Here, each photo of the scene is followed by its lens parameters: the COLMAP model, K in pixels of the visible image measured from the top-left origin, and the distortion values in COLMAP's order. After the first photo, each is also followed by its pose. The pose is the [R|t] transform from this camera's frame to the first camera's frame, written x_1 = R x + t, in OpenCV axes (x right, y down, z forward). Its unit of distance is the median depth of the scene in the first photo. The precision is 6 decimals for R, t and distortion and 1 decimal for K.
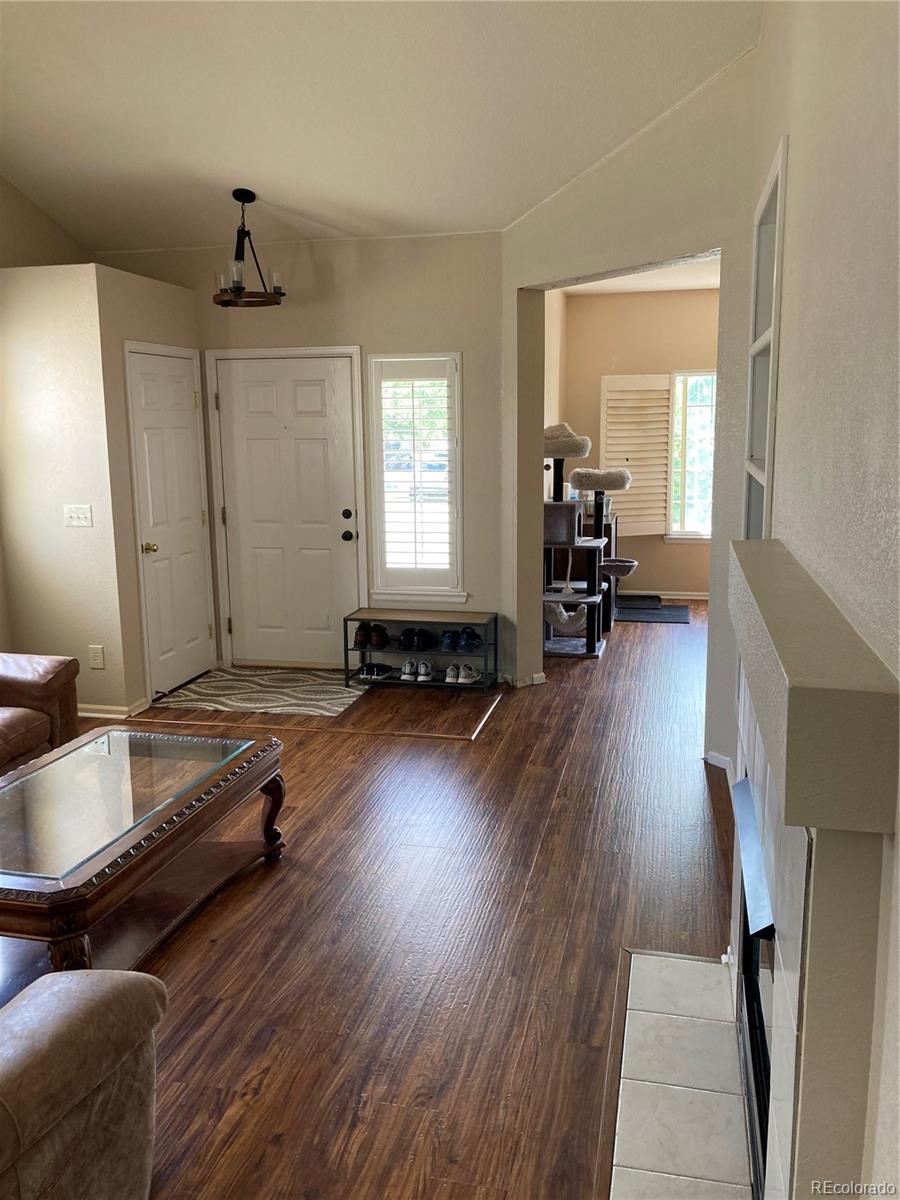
lens RADIAL K [[958.3, 0, 460.5], [0, 958.3, 589.3], [0, 0, 1]] dist [0.051330, -0.072447]
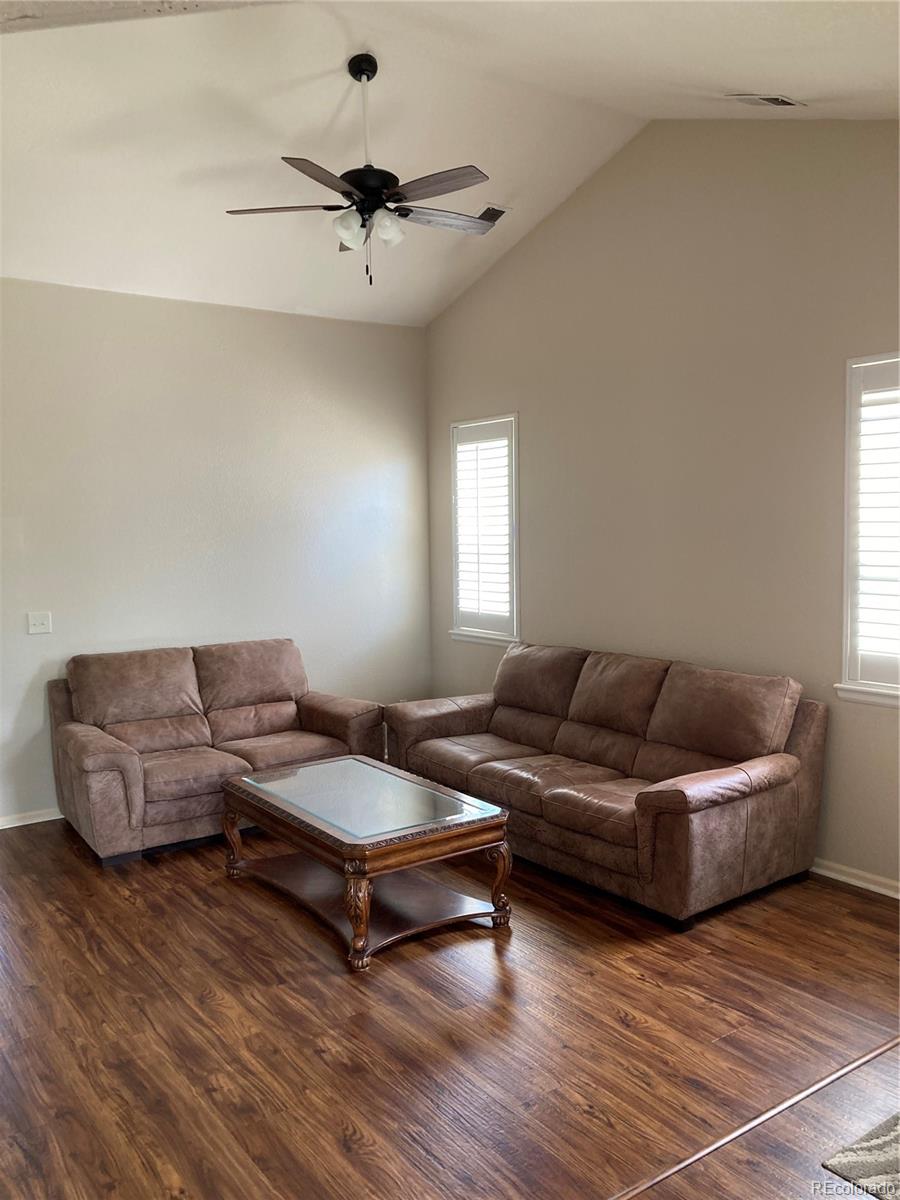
lens RADIAL K [[991.9, 0, 451.5], [0, 991.9, 596.1], [0, 0, 1]] dist [0.016335, -0.000492]
pose [[-0.663237, 0.076436, -0.744496, 0.374076], [-0.106911, 0.974893, 0.195332, -0.238985], [0.740734, 0.209146, -0.638413, 1.289485]]
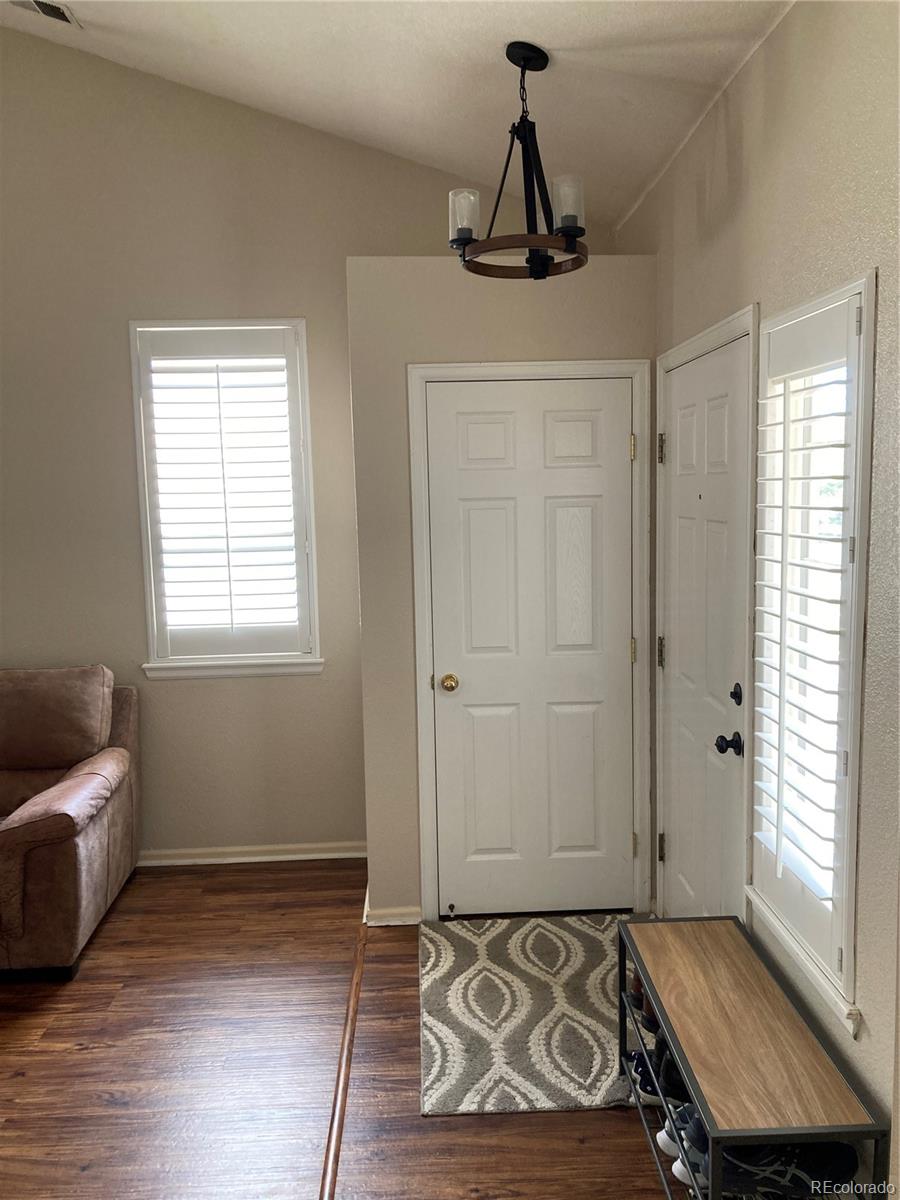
lens RADIAL K [[991.9, 0, 451.5], [0, 991.9, 596.1], [0, 0, 1]] dist [0.016335, -0.000492]
pose [[0.257155, 0.110609, -0.960019, 0.361116], [-0.146964, 0.986349, 0.074276, -0.178523], [0.955130, 0.121988, 0.269900, 0.980210]]
